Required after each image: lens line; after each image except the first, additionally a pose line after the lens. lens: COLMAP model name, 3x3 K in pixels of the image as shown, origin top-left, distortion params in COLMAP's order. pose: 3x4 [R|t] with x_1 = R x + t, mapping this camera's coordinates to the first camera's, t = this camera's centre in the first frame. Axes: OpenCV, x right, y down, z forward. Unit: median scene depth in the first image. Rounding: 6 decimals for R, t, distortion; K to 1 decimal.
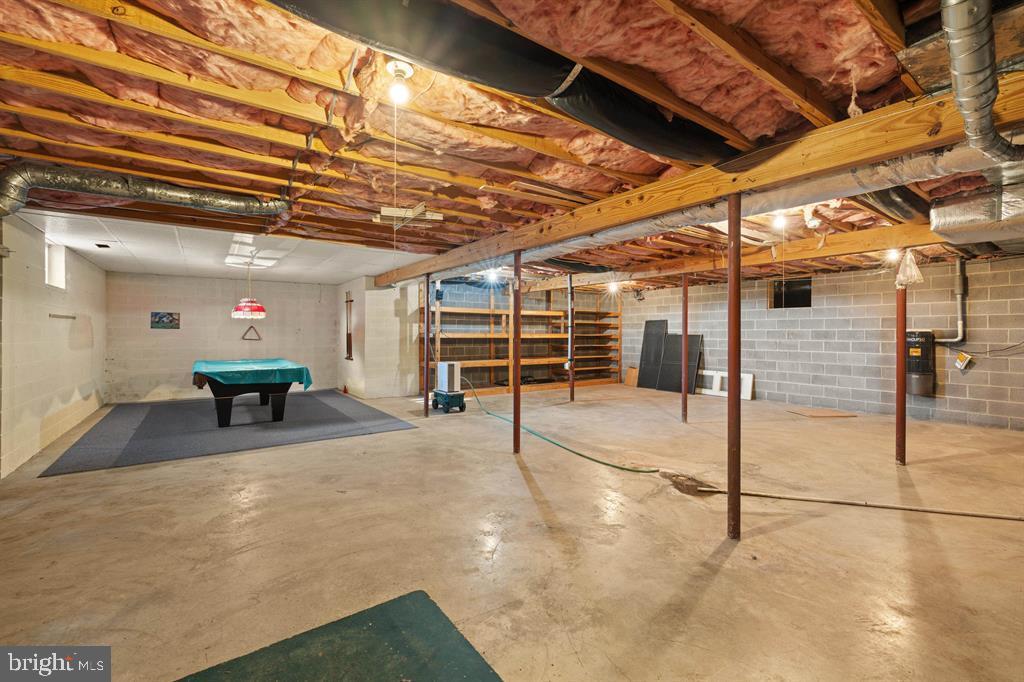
lens RADIAL K [[430.5, 0, 510.9], [0, 430.5, 334.8], [0, 0, 1]] dist [0.000167, -0.000098]
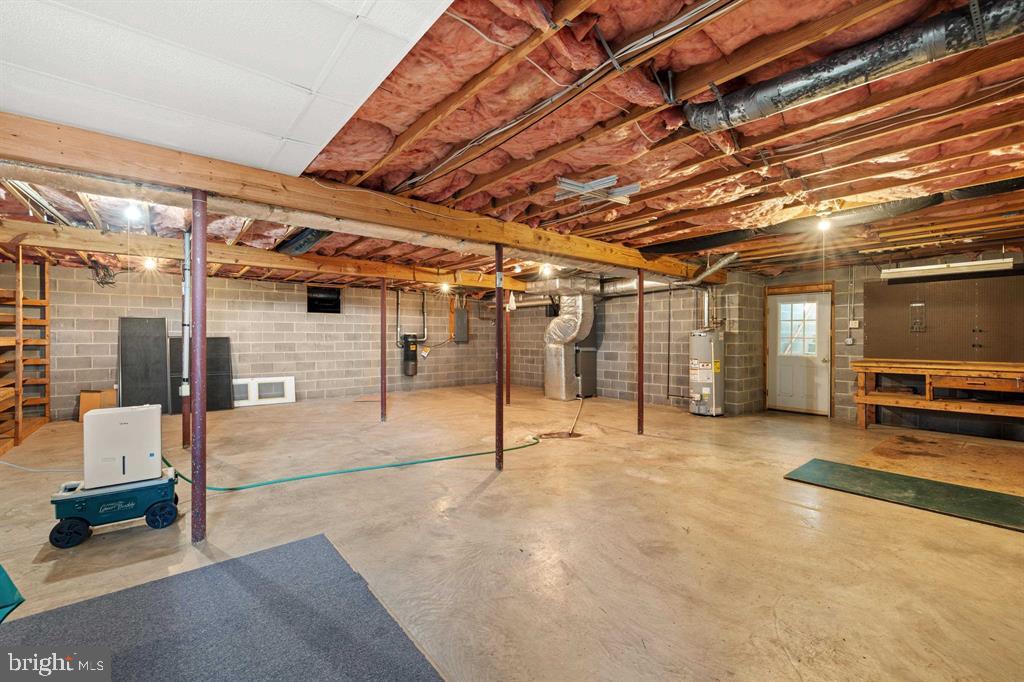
lens RADIAL K [[430.5, 0, 512.2], [0, 430.5, 338.8], [0, 0, 1]] dist [0.000167, -0.000098]
pose [[-0.070950, -0.007958, 0.997448, -0.499491], [0.004137, 0.999957, 0.008273, -0.002639], [-0.997471, 0.004713, -0.070914, 0.586028]]
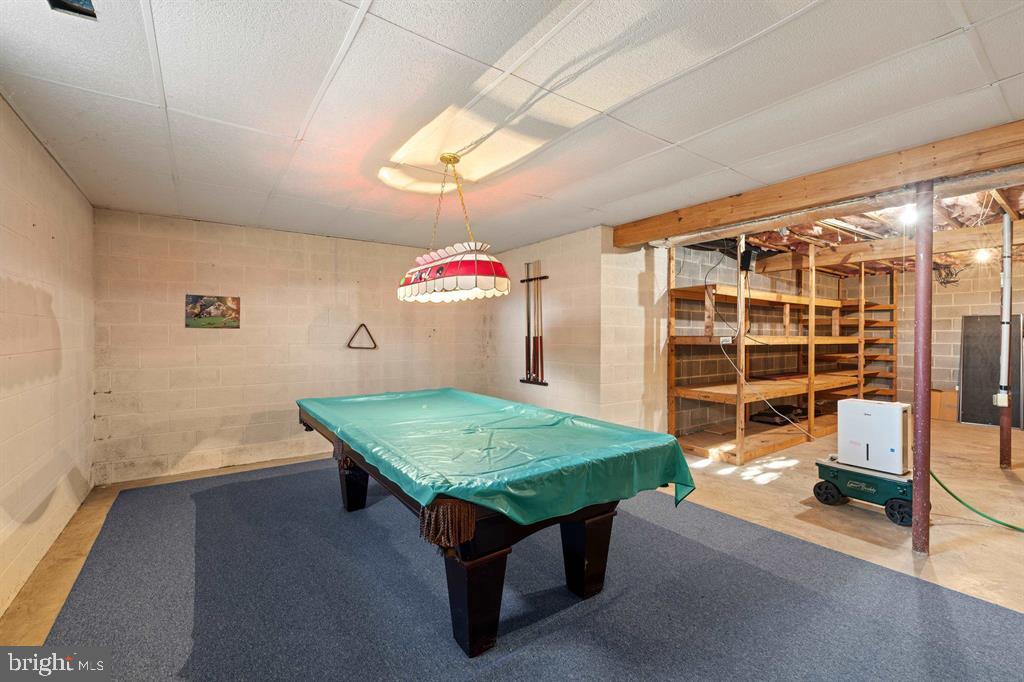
lens RADIAL K [[430.5, 0, 512.1], [0, 430.5, 340.4], [0, 0, 1]] dist [0.000167, -0.000098]
pose [[0.999984, -0.001488, 0.005547, -0.452973], [0.001452, 0.999978, 0.006451, -0.002235], [-0.005556, -0.006443, 0.999964, 0.491277]]
